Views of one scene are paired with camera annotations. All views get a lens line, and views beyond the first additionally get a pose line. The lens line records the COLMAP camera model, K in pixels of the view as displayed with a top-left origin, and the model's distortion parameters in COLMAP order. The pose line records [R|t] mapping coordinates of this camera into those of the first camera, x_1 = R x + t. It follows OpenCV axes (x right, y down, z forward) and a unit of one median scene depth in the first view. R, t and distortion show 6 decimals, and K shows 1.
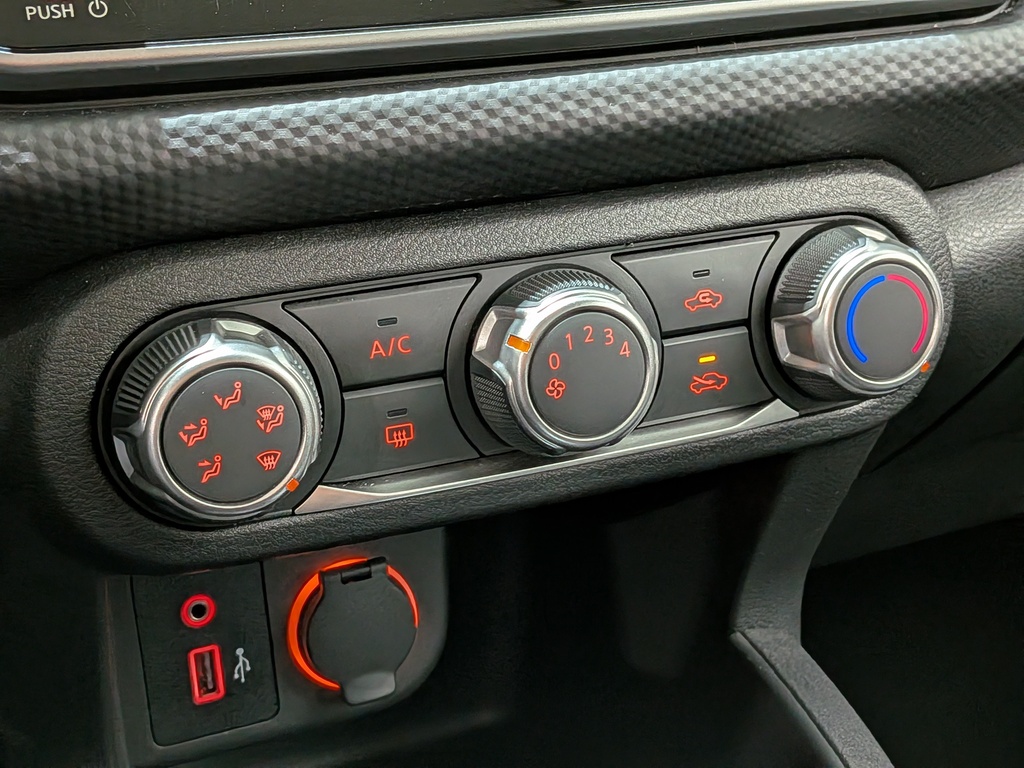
lens RADIAL K [[1524.6, 0, 498.1], [0, 1524.6, 333.7], [0, 0, 1]] dist [0.062534, 0.000000]
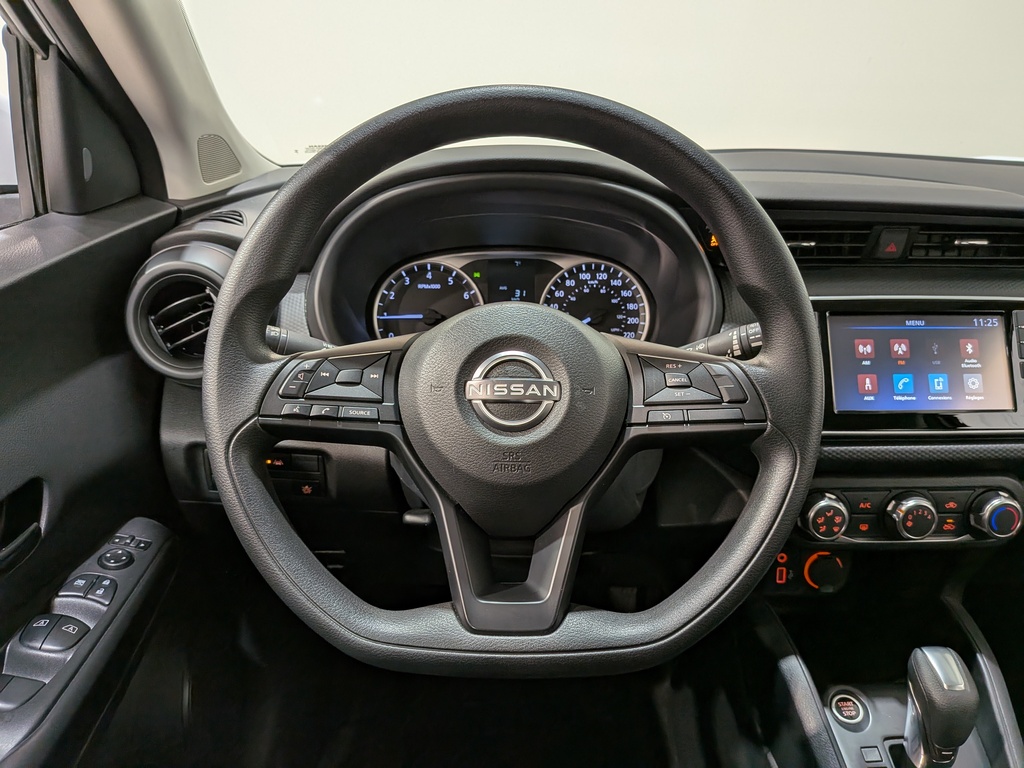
lens RADIAL K [[746.6, 0, 521.8], [0, 746.6, 395.1], [0, 0, 1]] dist [0.056352, -0.094364]
pose [[0.938180, 0.137576, -0.317634, -0.305950], [-0.145772, 0.989316, -0.002060, -0.132505], [0.313957, 0.048235, 0.948211, -1.102580]]
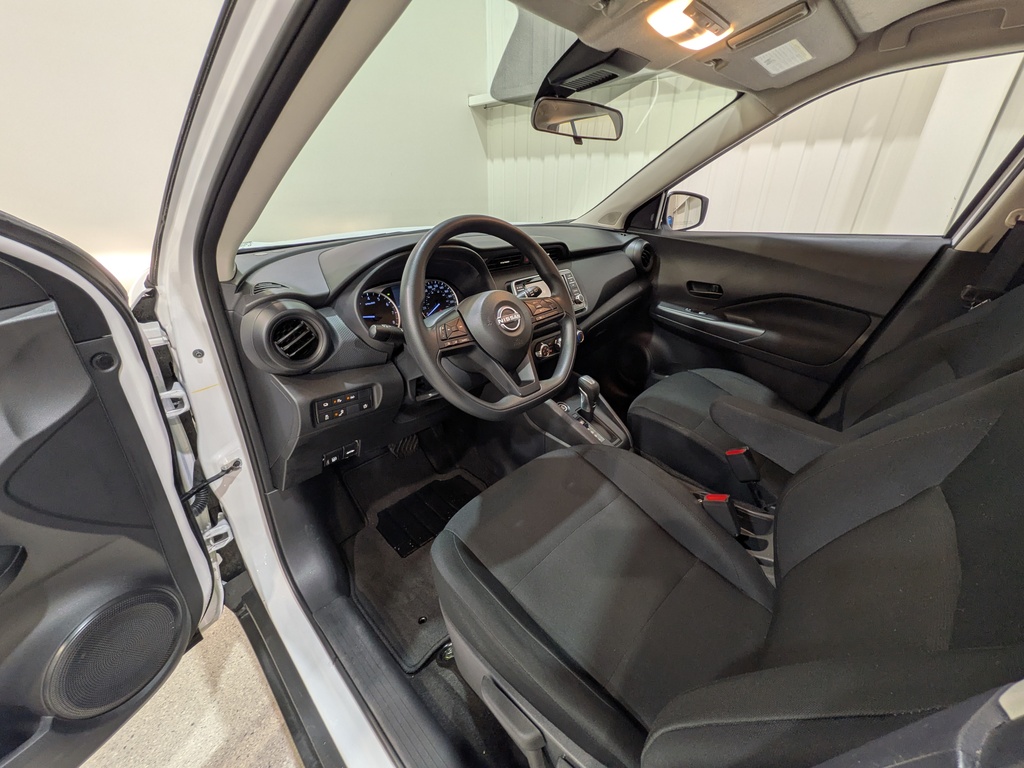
lens RADIAL K [[403.1, 0, 518.7], [0, 403.1, 381.2], [0, 0, 1]] dist [0.000455, 0.000024]
pose [[0.910825, -0.173758, 0.374441, -1.473886], [0.157612, 0.984756, 0.073584, 0.025088], [-0.381518, -0.008006, 0.924327, -1.804661]]
